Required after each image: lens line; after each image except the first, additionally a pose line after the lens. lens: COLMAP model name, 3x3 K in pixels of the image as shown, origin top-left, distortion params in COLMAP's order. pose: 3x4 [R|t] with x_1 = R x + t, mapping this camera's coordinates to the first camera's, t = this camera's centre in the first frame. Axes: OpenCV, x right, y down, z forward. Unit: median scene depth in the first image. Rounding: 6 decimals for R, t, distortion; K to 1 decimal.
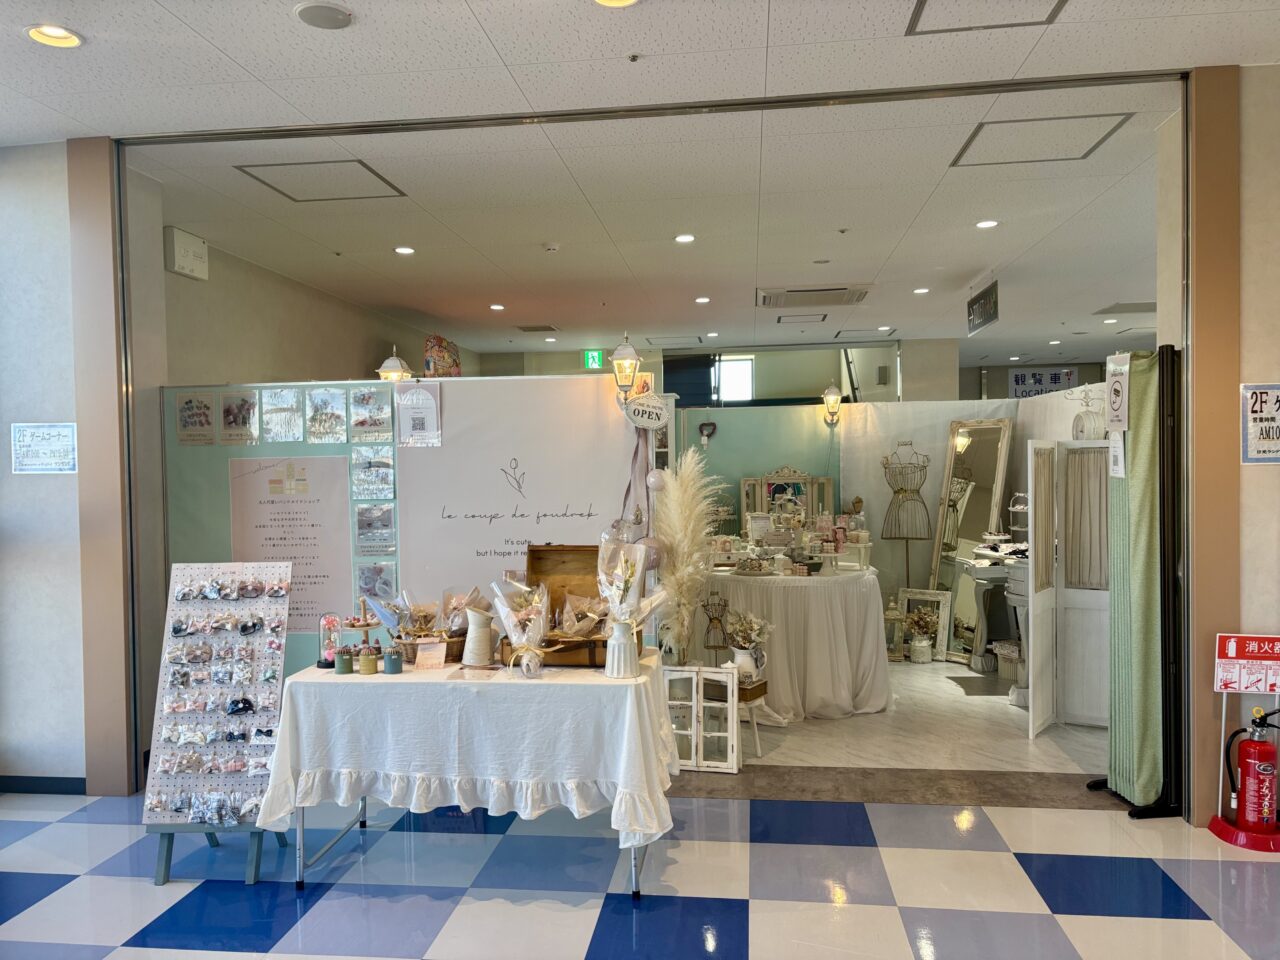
lens RADIAL K [[962.3, 0, 644.0], [0, 962.3, 480.7], [0, 0, 1]] dist [0.012085, -0.014088]
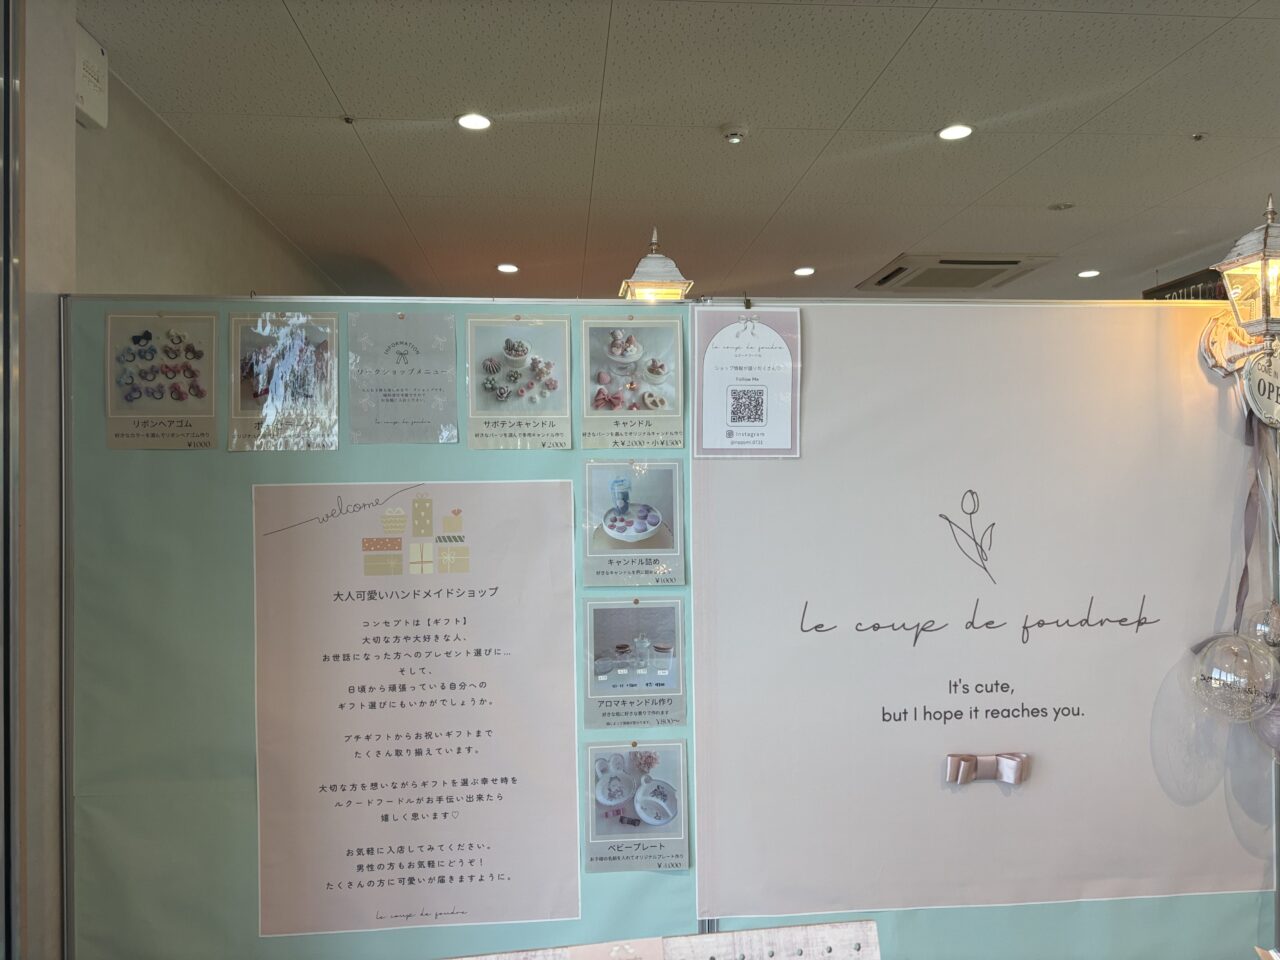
lens RADIAL K [[962.3, 0, 632.9], [0, 962.3, 482.7], [0, 0, 1]] dist [0.012085, -0.014088]
pose [[0.980940, 0.012513, 0.193907, -0.358184], [-0.005938, 0.999389, -0.034455, -0.010891], [-0.194220, 0.032647, 0.980415, 0.591319]]
